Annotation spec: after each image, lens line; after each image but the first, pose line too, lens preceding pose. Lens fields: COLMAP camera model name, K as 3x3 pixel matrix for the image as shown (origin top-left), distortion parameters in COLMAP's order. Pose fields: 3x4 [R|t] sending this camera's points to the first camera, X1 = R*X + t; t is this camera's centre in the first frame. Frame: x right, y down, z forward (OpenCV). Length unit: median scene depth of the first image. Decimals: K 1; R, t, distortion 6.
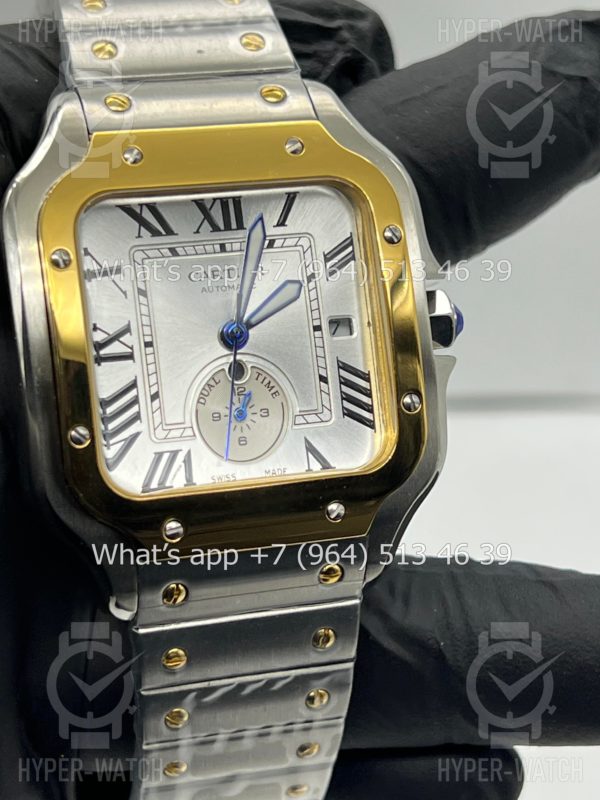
lens RADIAL K [[1845.7, 0, 300.0], [0, 1845.7, 400.0], [0, 0, 1]] dist [0.260008, -0.408407]
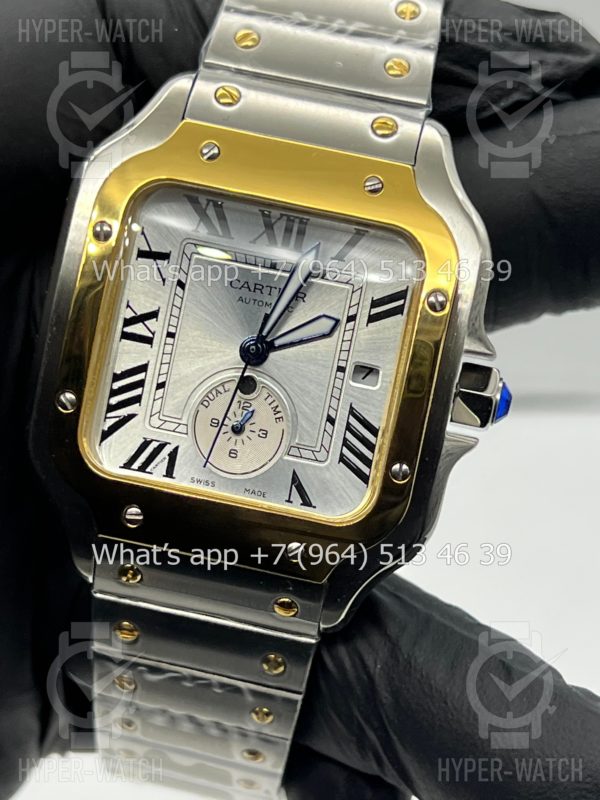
lens RADIAL K [[1845.7, 0, 300.0], [0, 1845.7, 400.0], [0, 0, 1]] dist [0.260008, -0.408407]
pose [[0.895003, 0.313029, -0.317777, 0.312027], [-0.289848, 0.949633, 0.119103, -0.135914], [0.339054, -0.014490, 0.940655, 0.063832]]
